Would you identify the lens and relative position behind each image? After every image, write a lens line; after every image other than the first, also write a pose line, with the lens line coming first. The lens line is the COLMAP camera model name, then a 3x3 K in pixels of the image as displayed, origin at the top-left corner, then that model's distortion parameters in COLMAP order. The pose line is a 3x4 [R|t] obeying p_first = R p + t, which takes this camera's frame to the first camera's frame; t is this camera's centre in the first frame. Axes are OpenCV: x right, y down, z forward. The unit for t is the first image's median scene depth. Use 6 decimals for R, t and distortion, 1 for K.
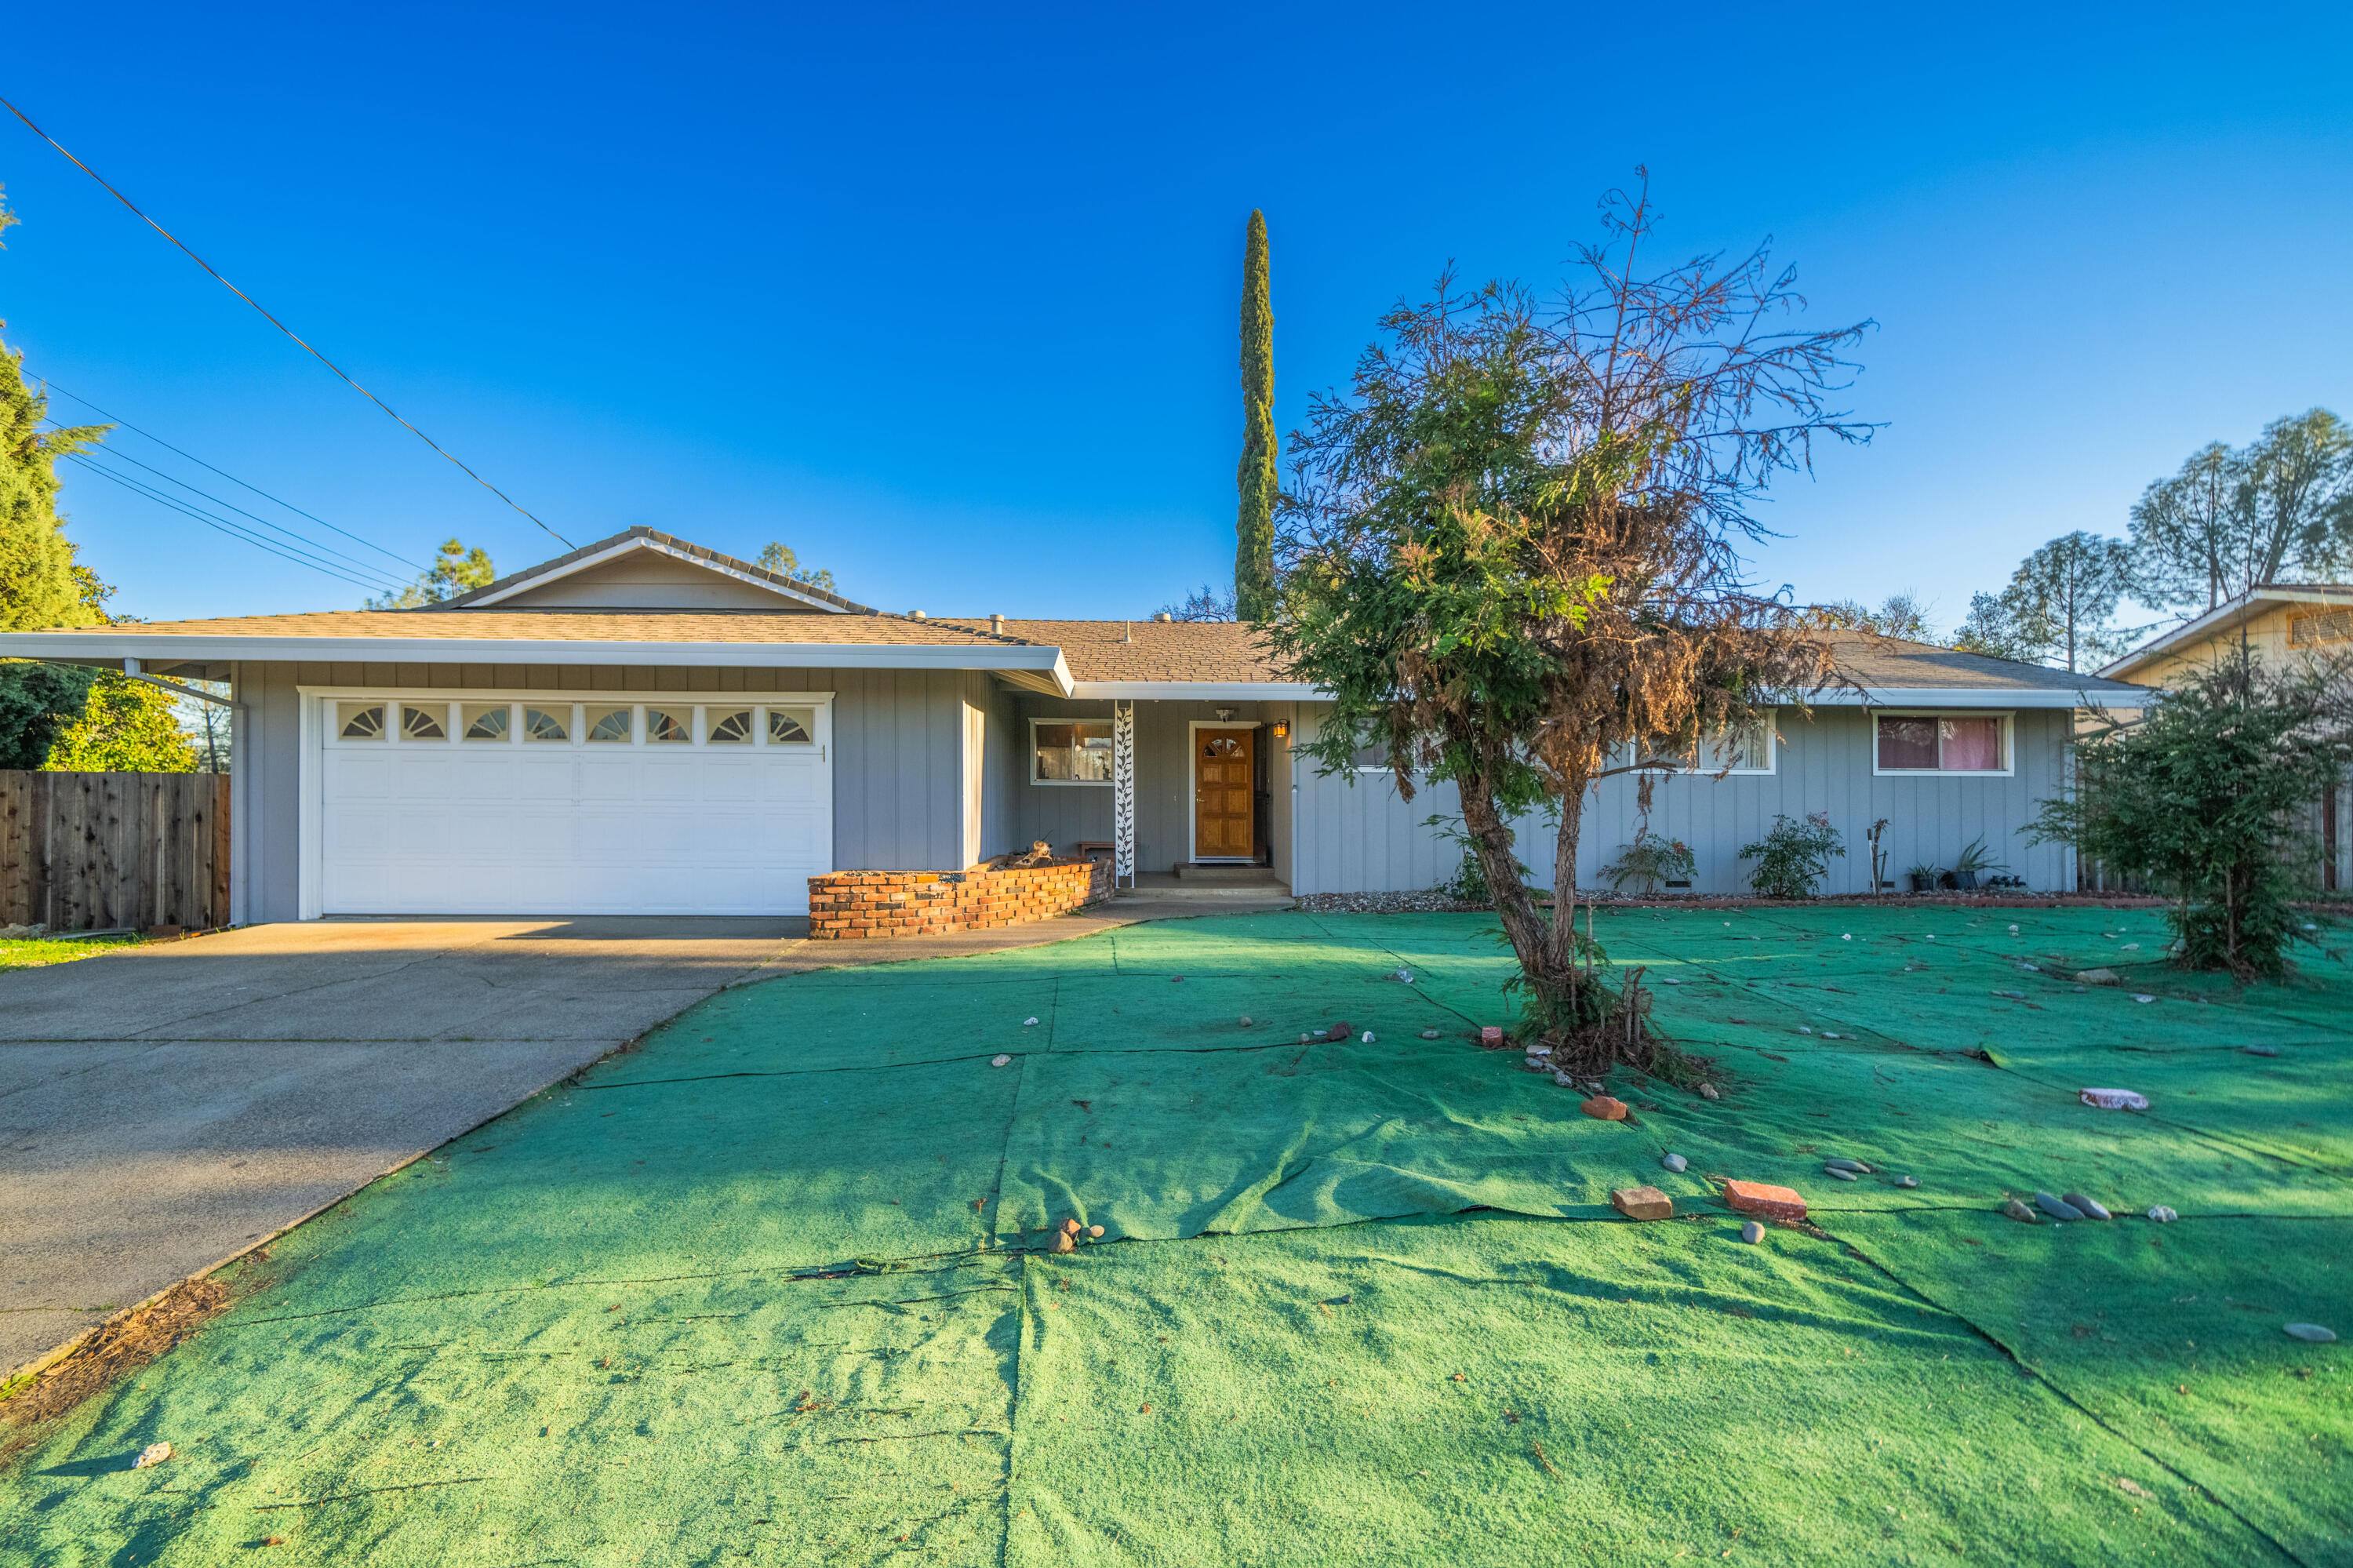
lens RADIAL K [[833.4, 0, 1172.5], [0, 833.4, 792.7], [0, 0, 1]] dist [-0.004471, 0.000448]
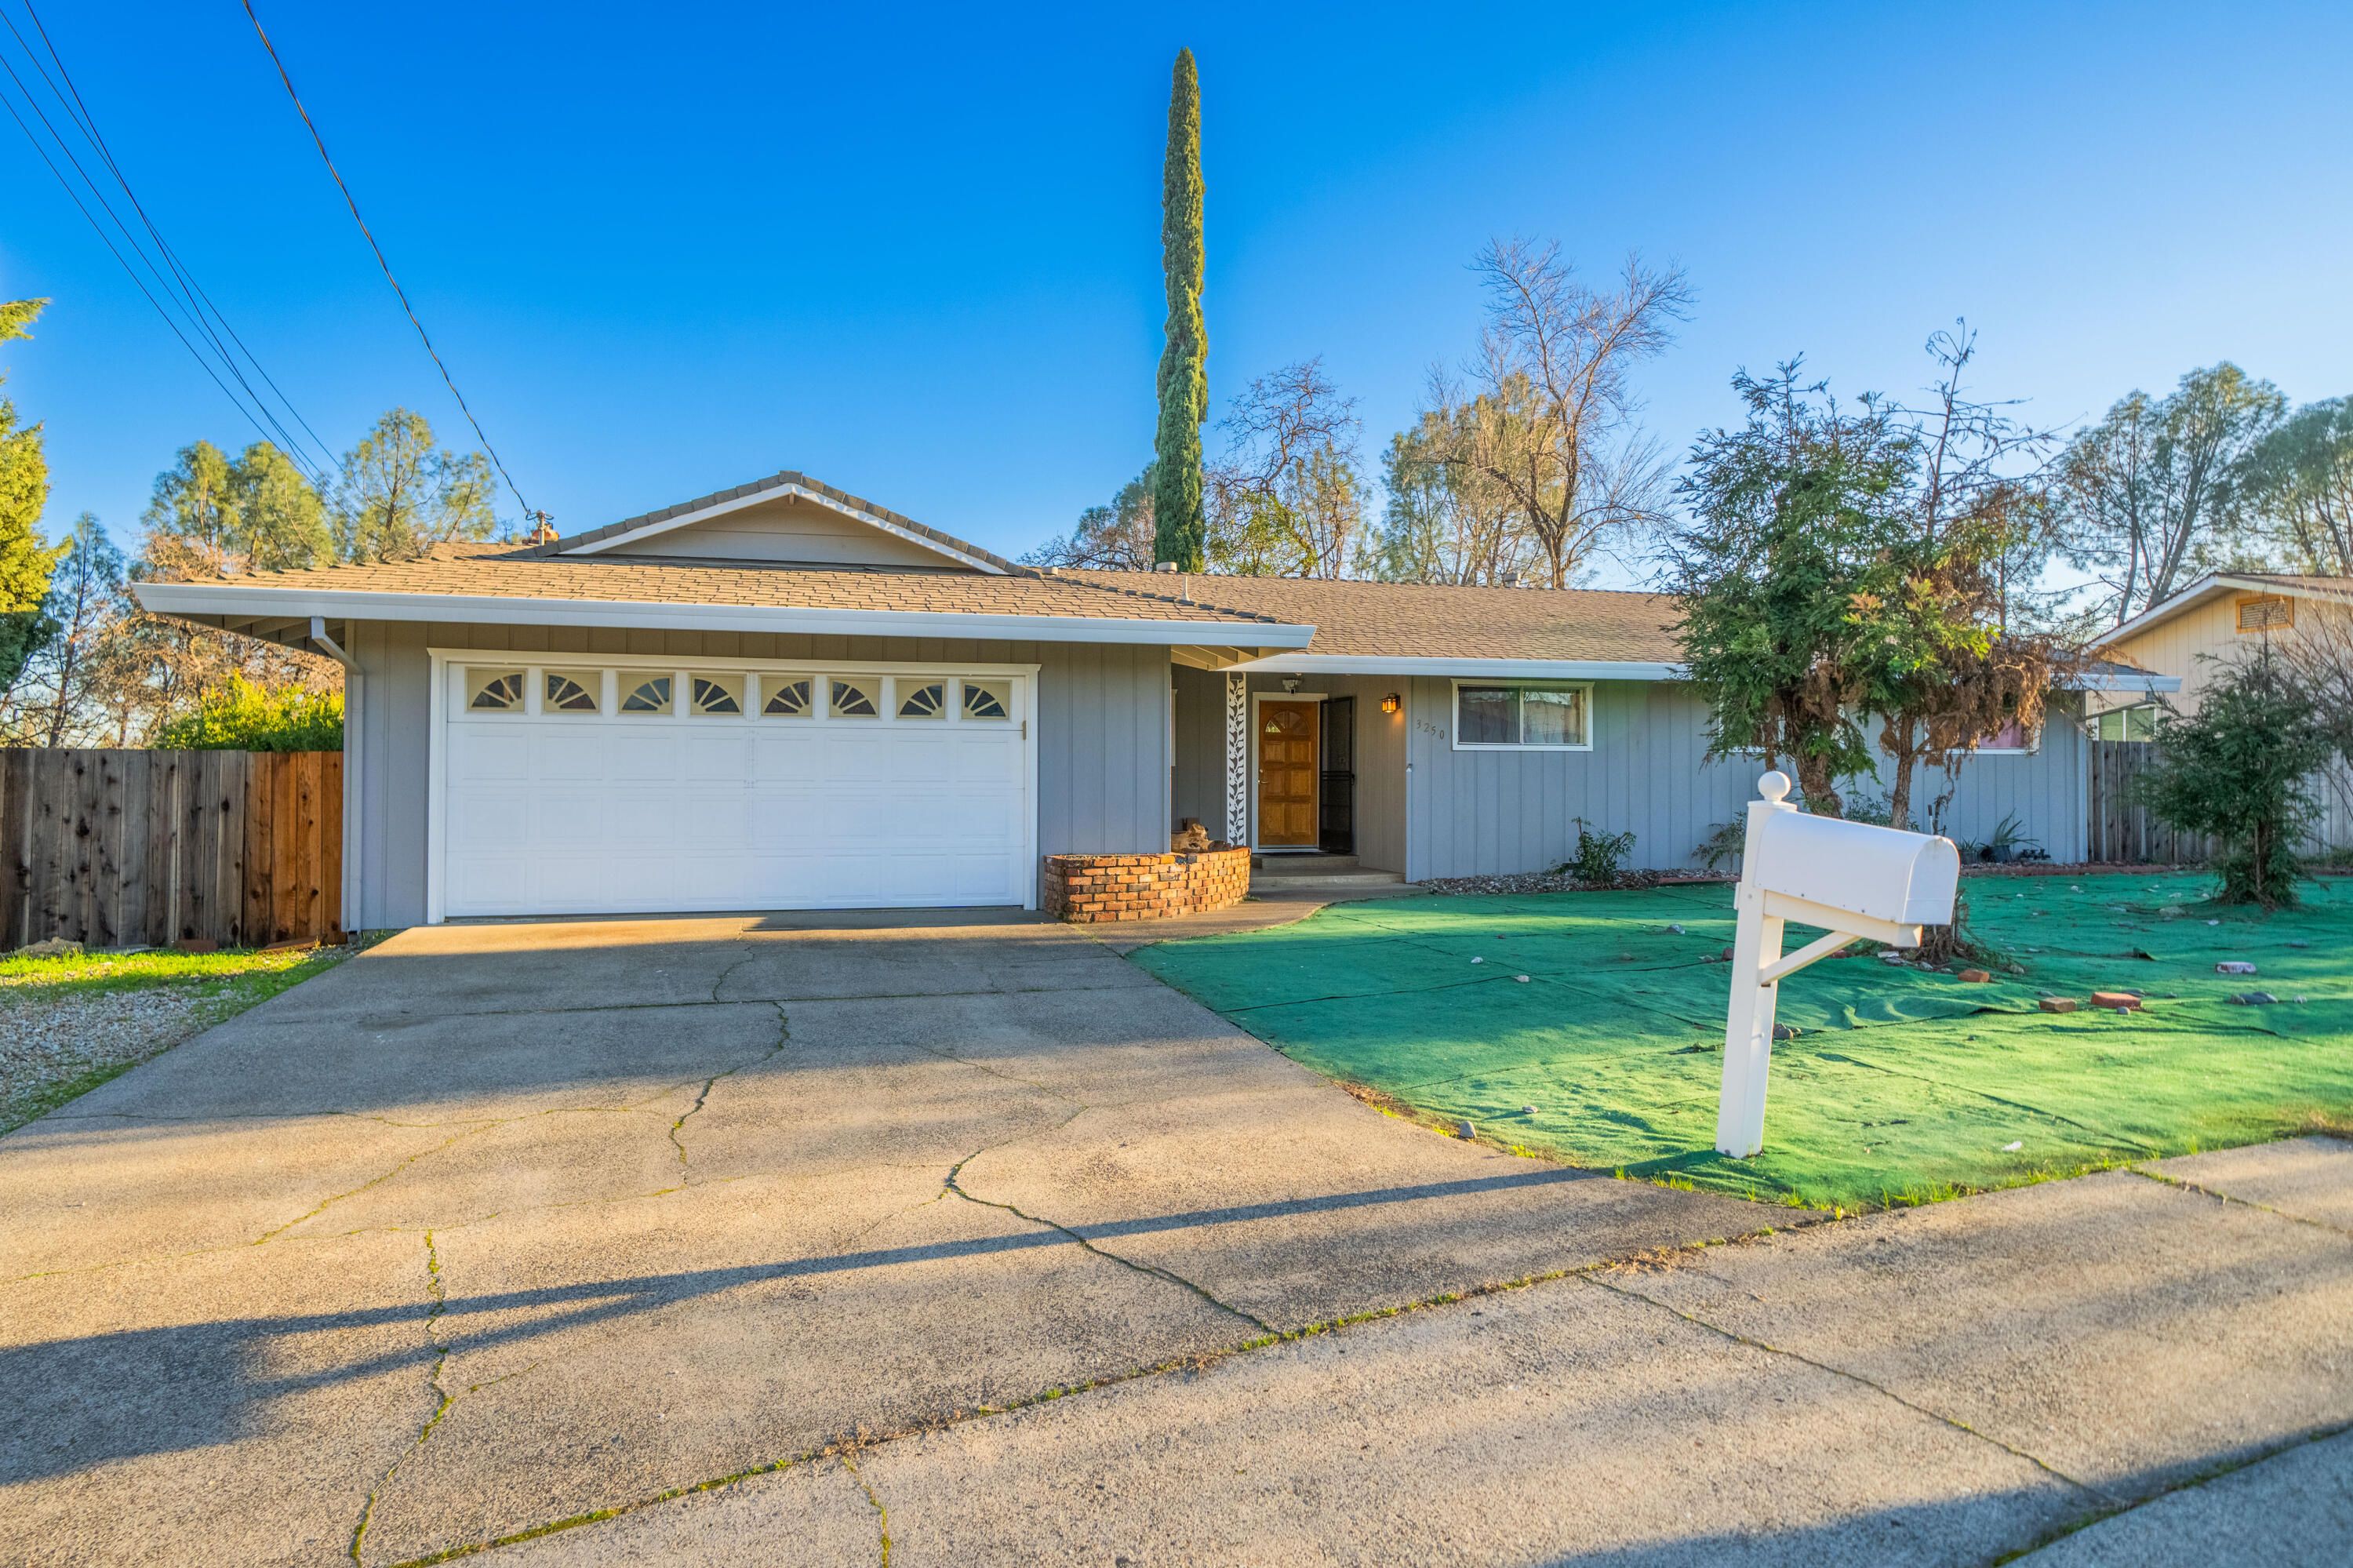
lens RADIAL K [[1134.2, 0, 1180.0], [0, 1134.2, 778.8], [0, 0, 1]] dist [0.001171, -0.000152]
pose [[0.979518, -0.004540, 0.201304, -0.483010], [0.004428, 0.999990, 0.001010, 0.006675], [-0.201307, -0.000098, 0.979528, -0.264656]]
